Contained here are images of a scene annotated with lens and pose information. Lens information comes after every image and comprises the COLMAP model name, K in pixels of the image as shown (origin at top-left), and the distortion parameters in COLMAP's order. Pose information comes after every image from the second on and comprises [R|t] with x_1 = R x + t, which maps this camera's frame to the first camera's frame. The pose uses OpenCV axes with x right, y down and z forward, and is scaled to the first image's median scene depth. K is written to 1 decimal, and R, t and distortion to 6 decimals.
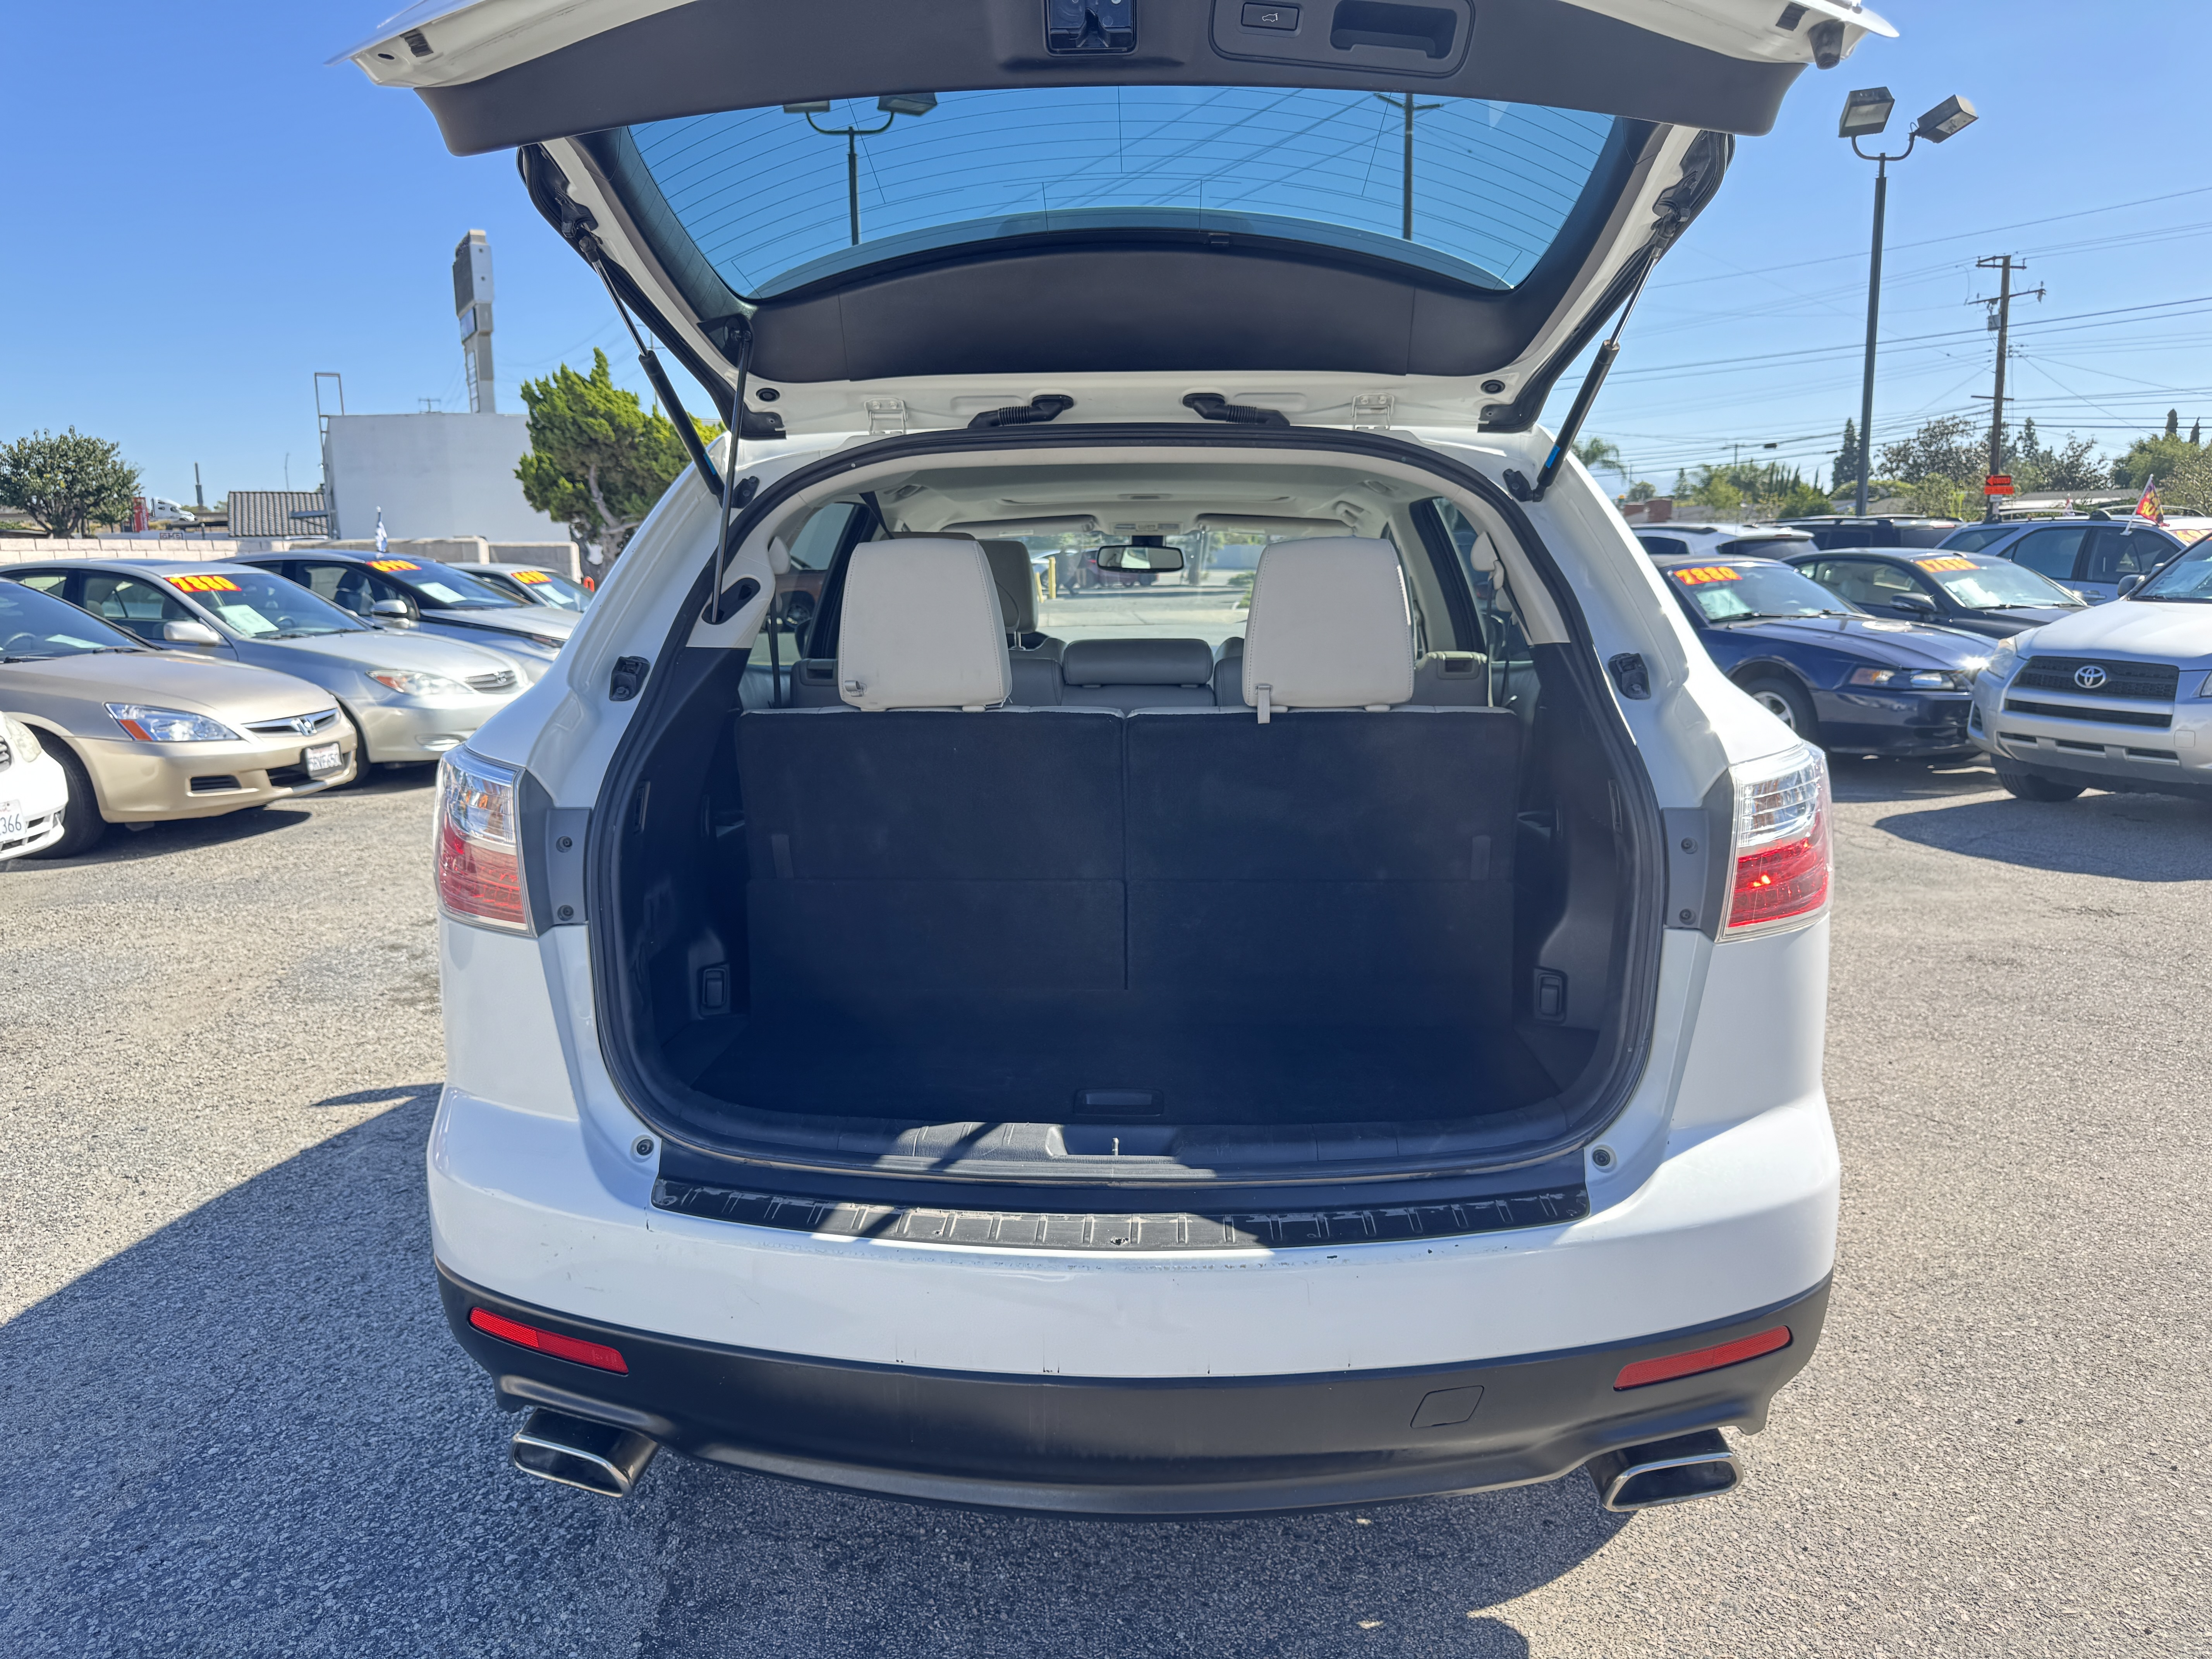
lens RADIAL K [[1567.9, 0, 1096.0], [0, 1567.9, 828.6], [0, 0, 1]] dist [0.042998, -0.055473]
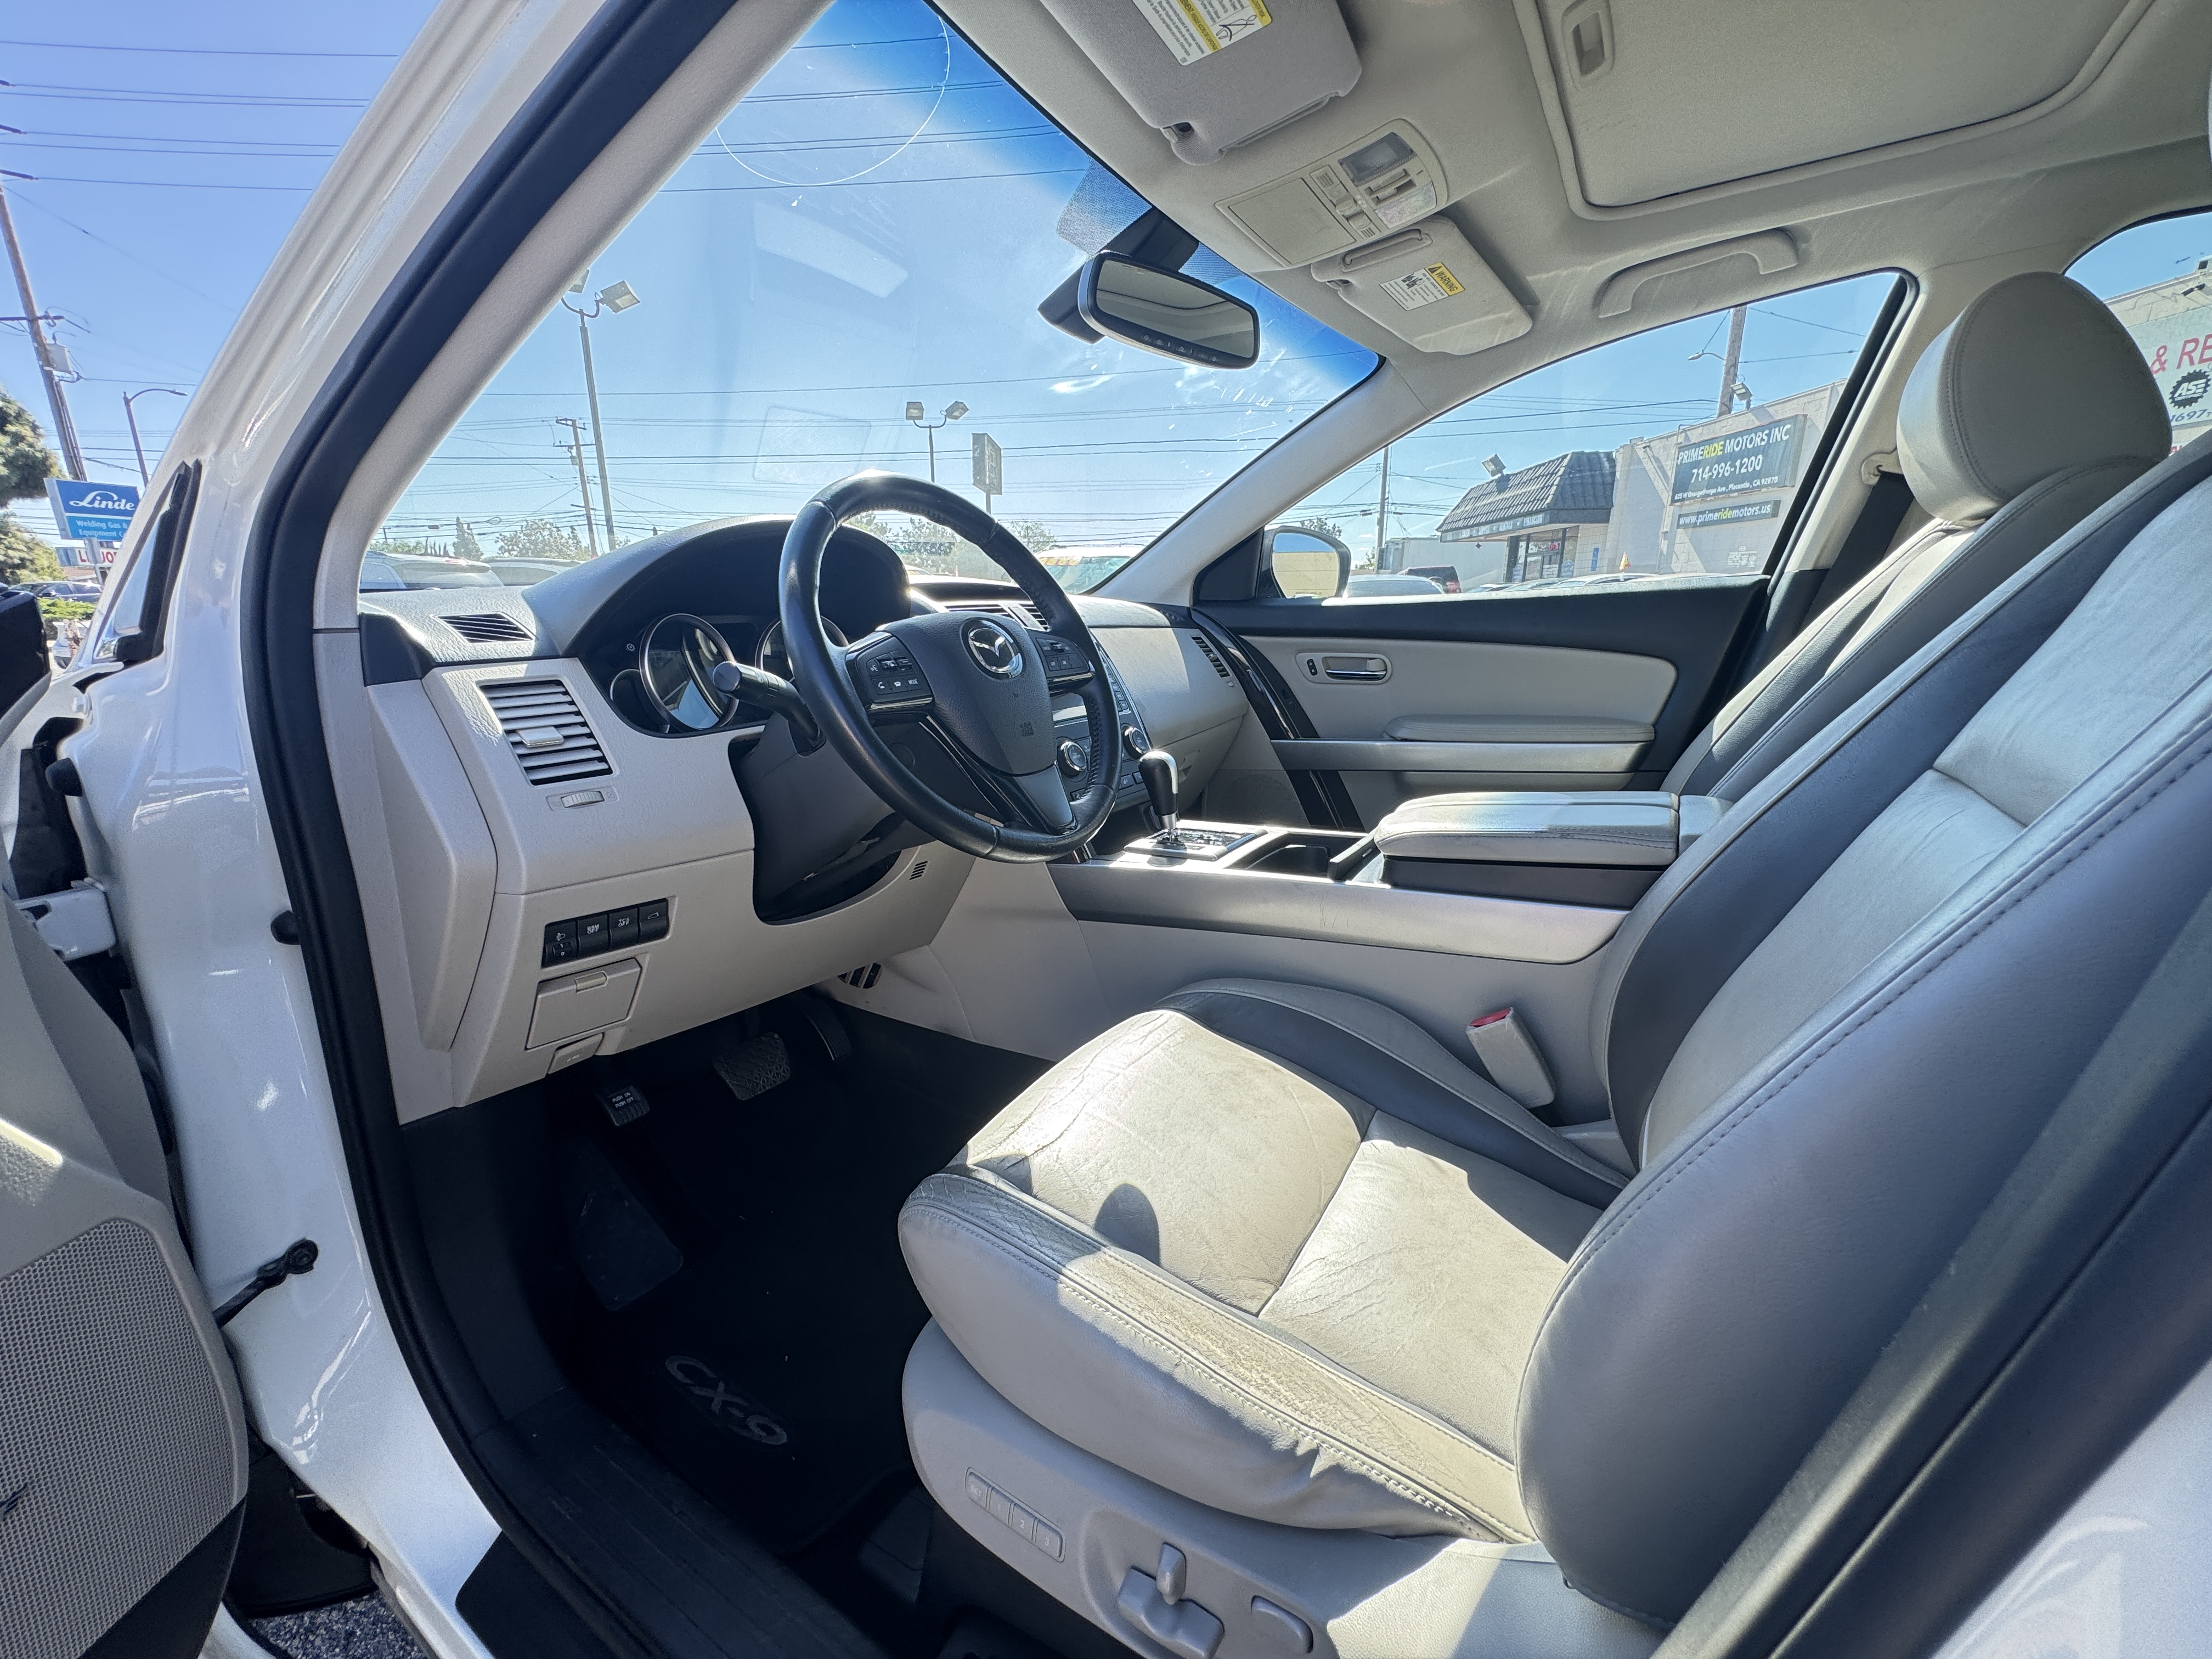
lens RADIAL K [[880.2, 0, 1097.5], [0, 880.2, 828.1], [0, 0, 1]] dist [-0.001780, -0.000391]
pose [[0.498378, -0.206125, 0.842100, -0.067599], [0.143053, 0.977563, 0.154620, -0.033124], [-0.855076, 0.043406, 0.516682, 0.331649]]
